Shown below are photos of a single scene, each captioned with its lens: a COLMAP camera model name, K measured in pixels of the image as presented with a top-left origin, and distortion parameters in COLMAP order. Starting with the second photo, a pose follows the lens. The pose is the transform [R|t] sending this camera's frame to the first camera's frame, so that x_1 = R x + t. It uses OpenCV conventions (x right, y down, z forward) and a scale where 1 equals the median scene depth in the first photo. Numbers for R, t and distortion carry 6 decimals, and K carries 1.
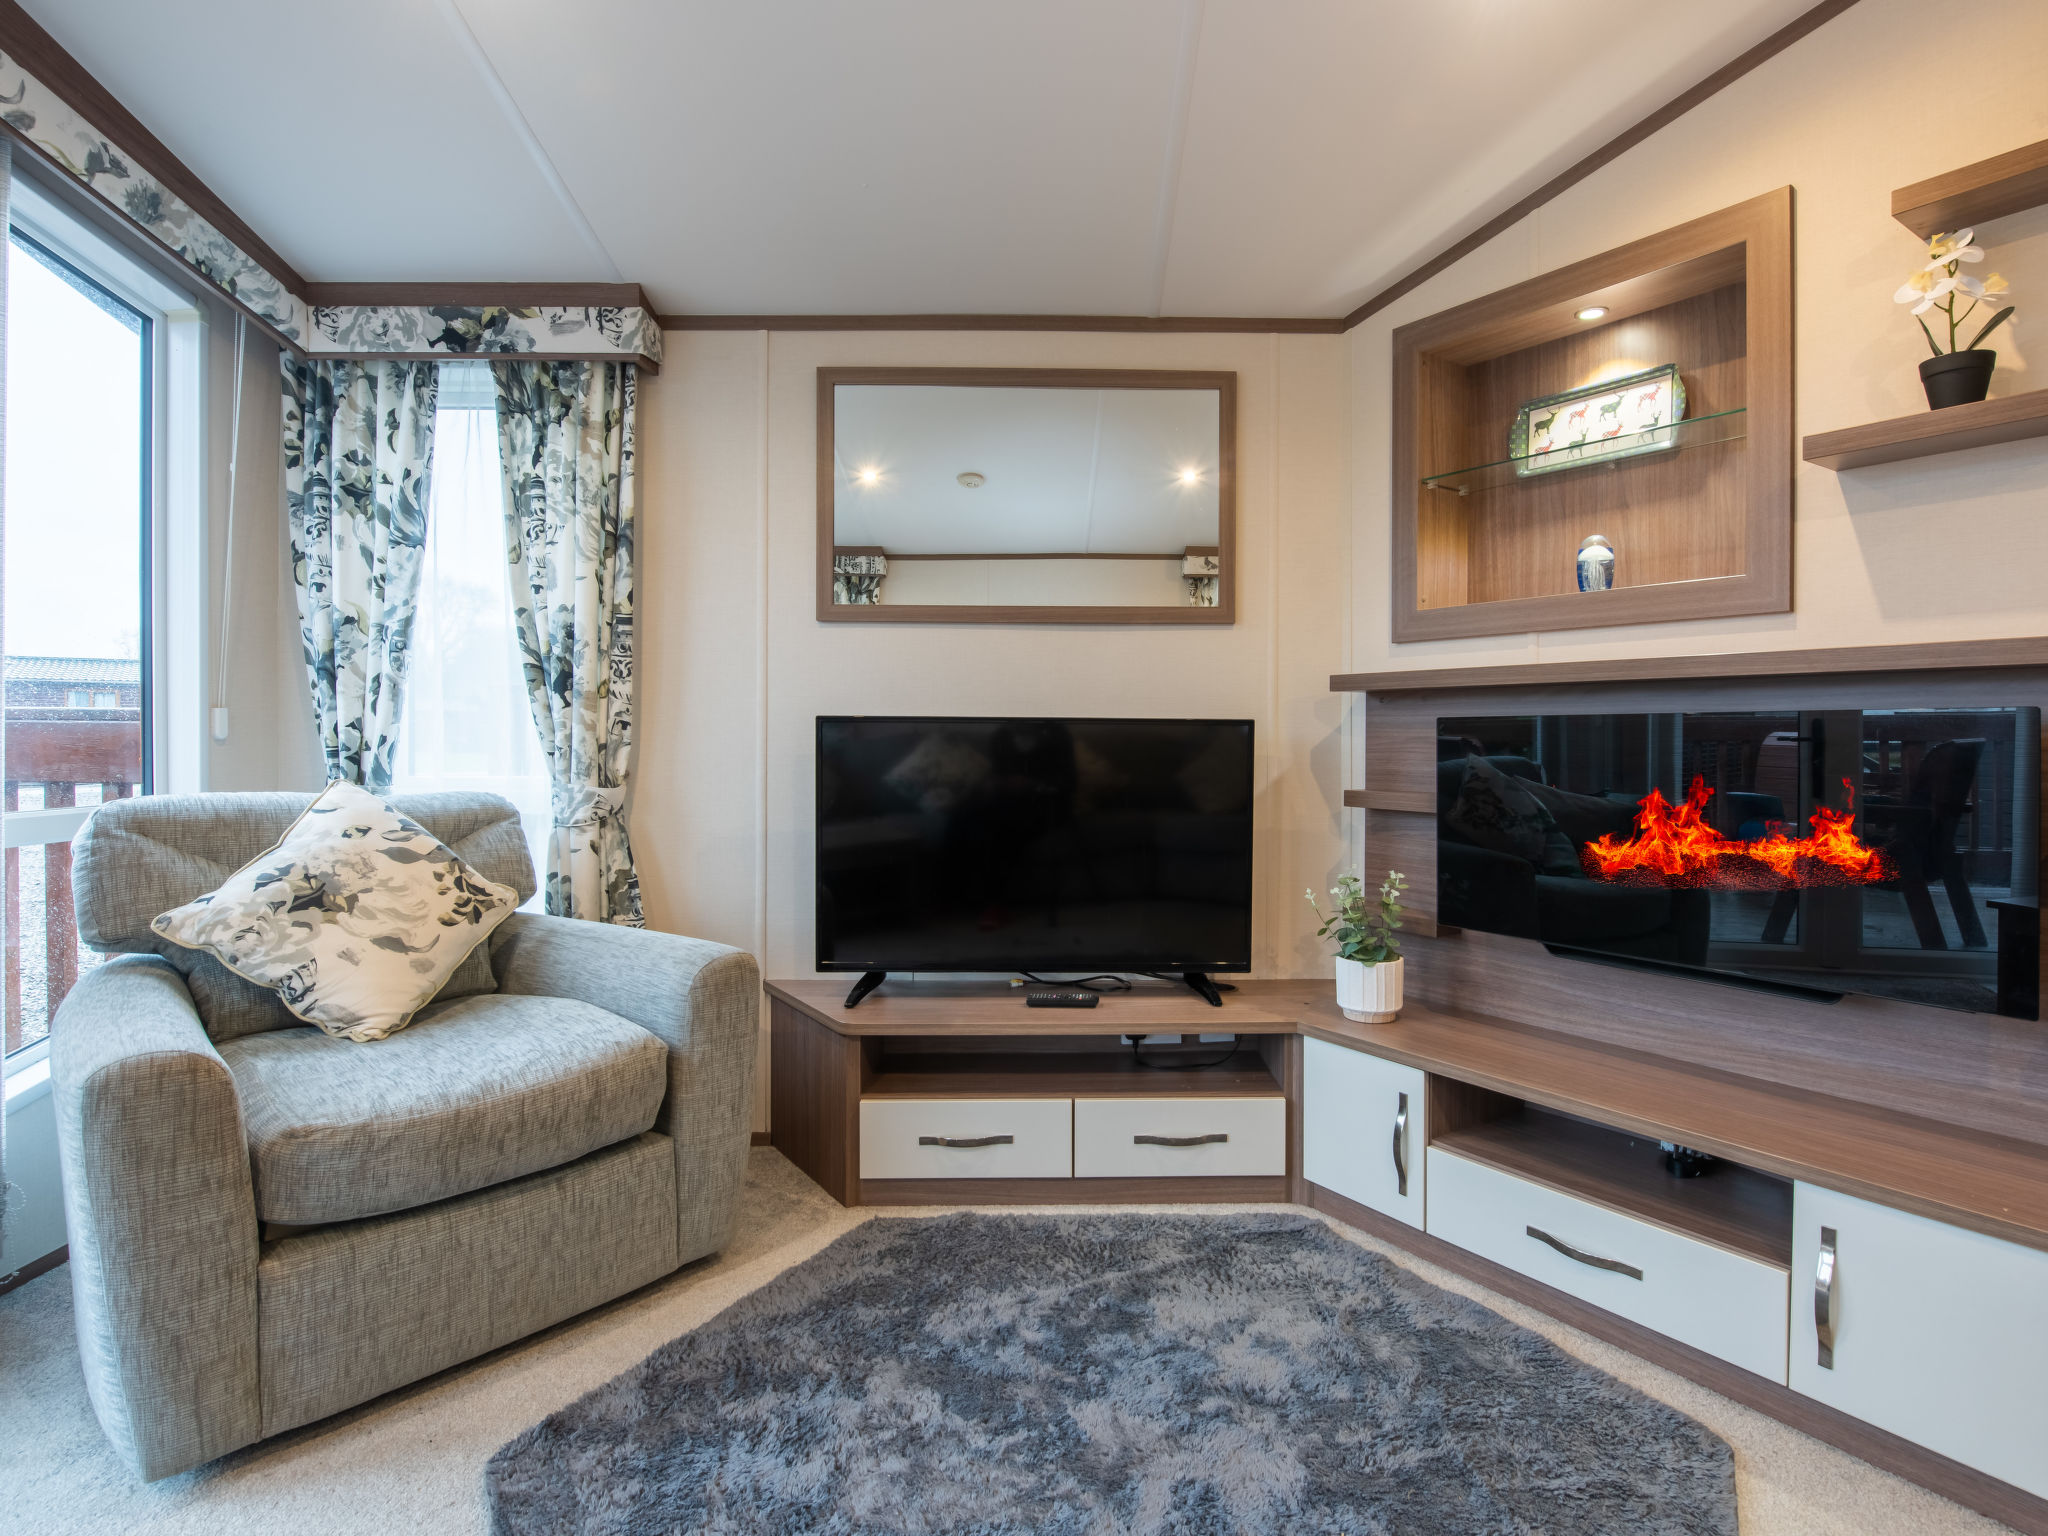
lens RADIAL K [[1111.7, 0, 1089.4], [0, 1111.7, 733.9], [0, 0, 1]] dist [-0.001162, 0.000336]
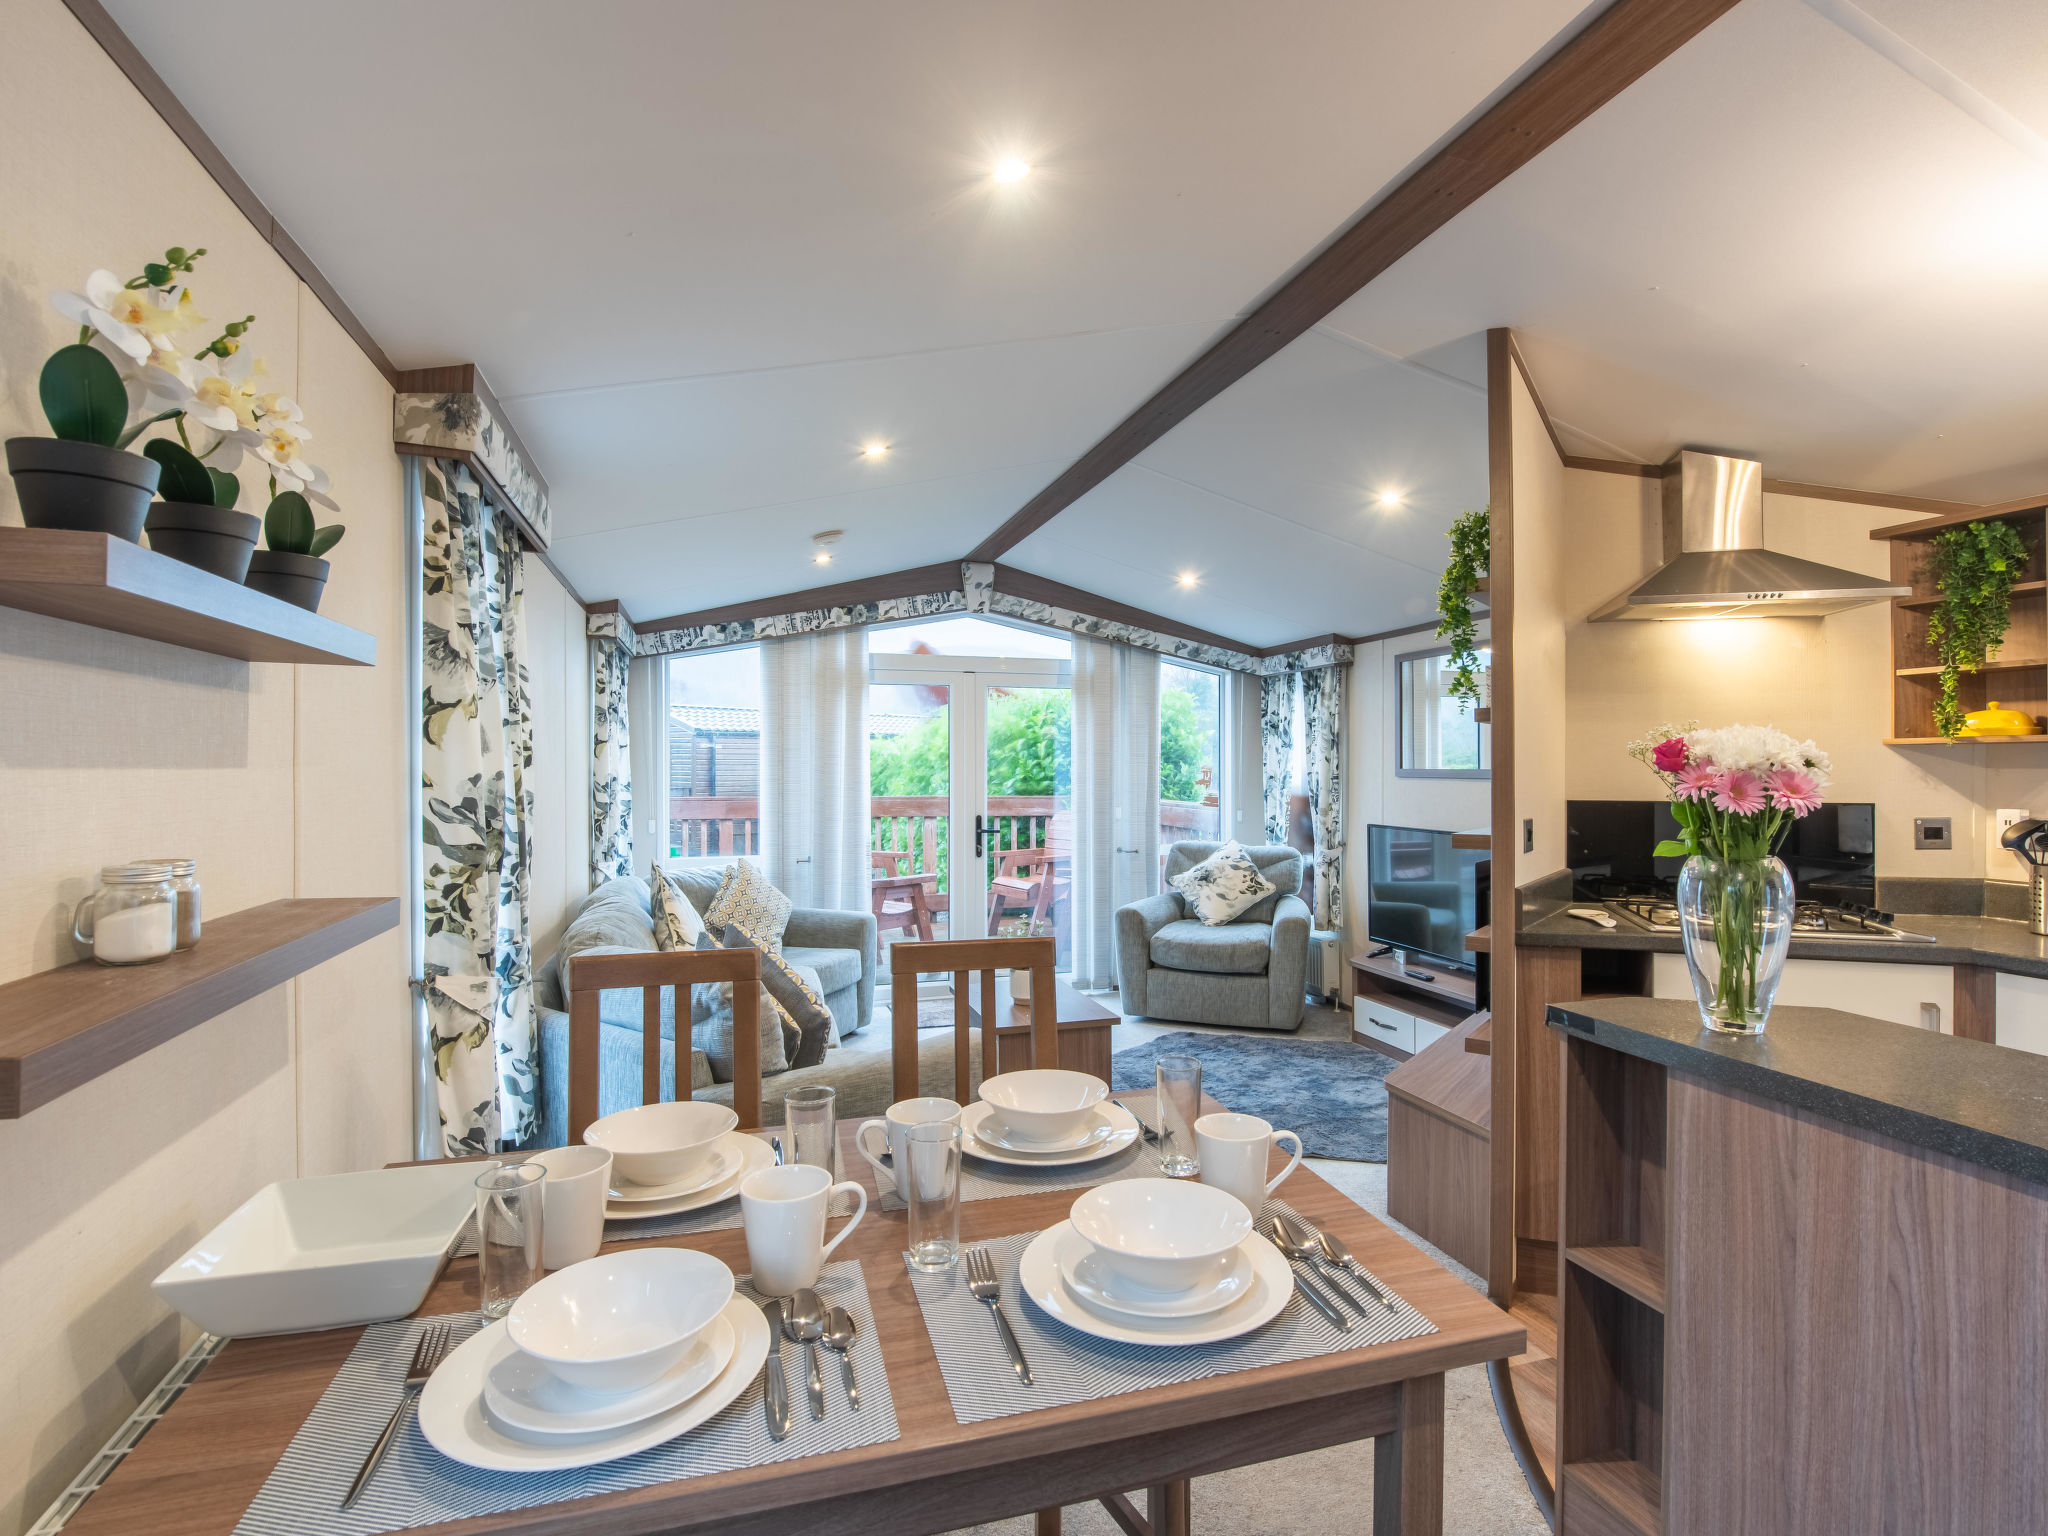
lens RADIAL K [[1037.8, 0, 991.8], [0, 1037.8, 769.3], [0, 0, 1]] dist [-0.004514, -0.007476]
pose [[0.242770, 0.000468, -0.970084, 1.523379], [-0.005676, 0.999983, -0.000939, -0.114786], [0.970067, 0.005734, 0.242768, -0.216386]]
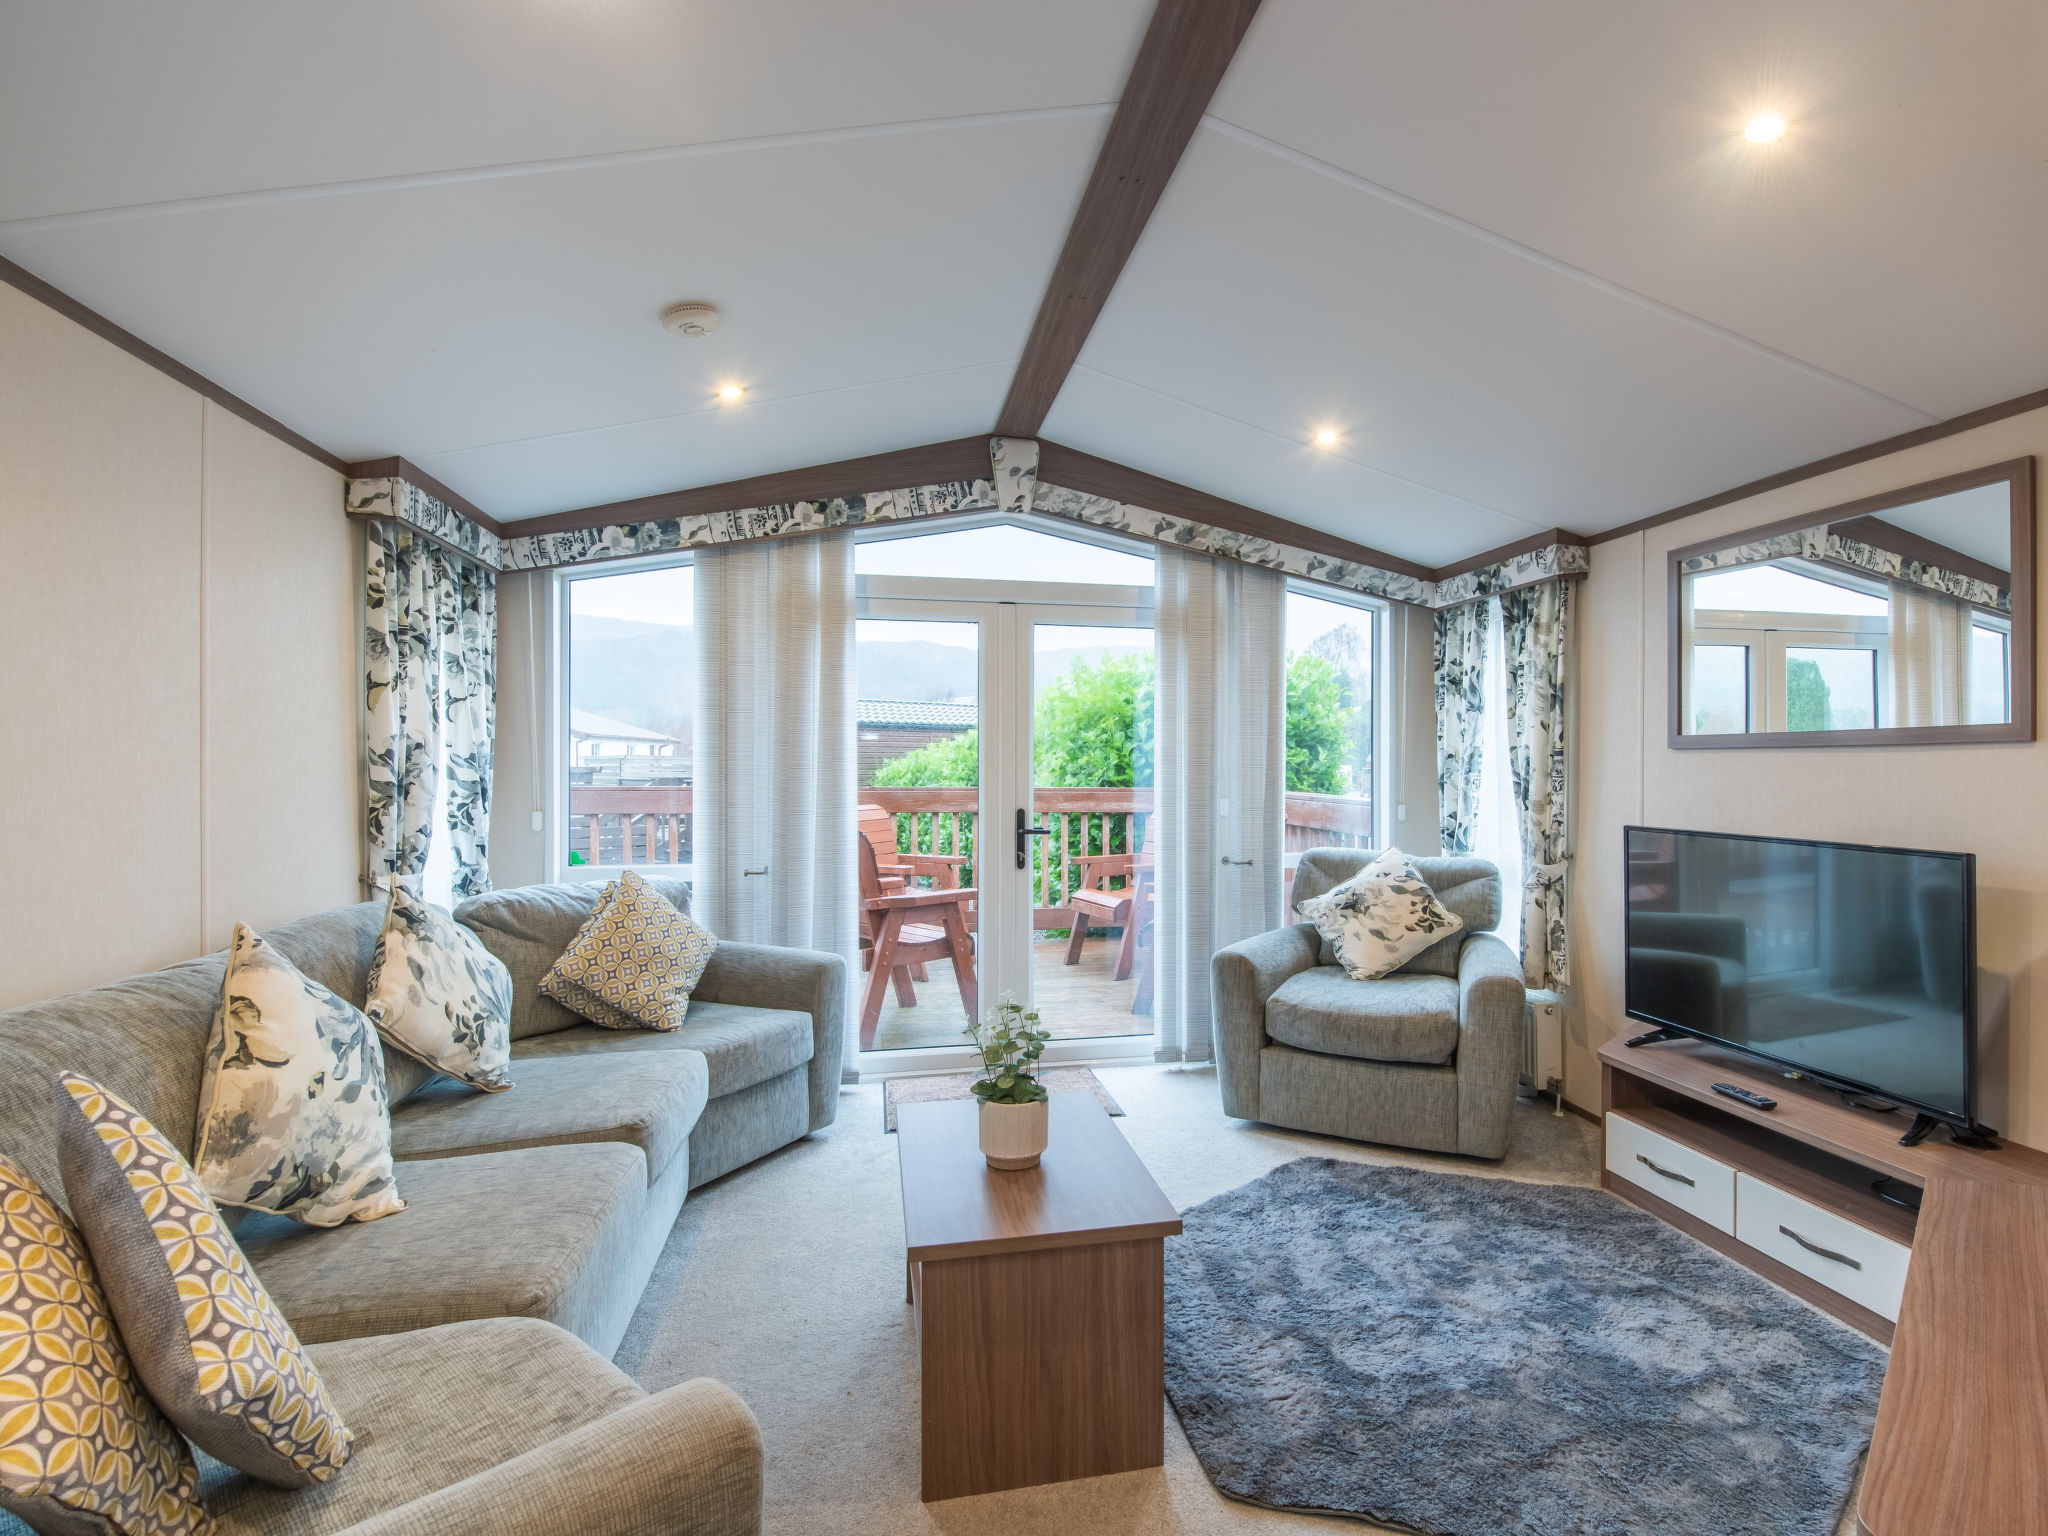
lens RADIAL K [[1028.6, 0, 1054.9], [0, 1028.6, 765.8], [0, 0, 1]] dist [-0.002948, -0.000893]
pose [[0.171539, -0.002413, -0.985174, 0.836933], [-0.009511, 0.999946, -0.004106, -0.074025], [0.985132, 0.010074, 0.171506, 0.103677]]
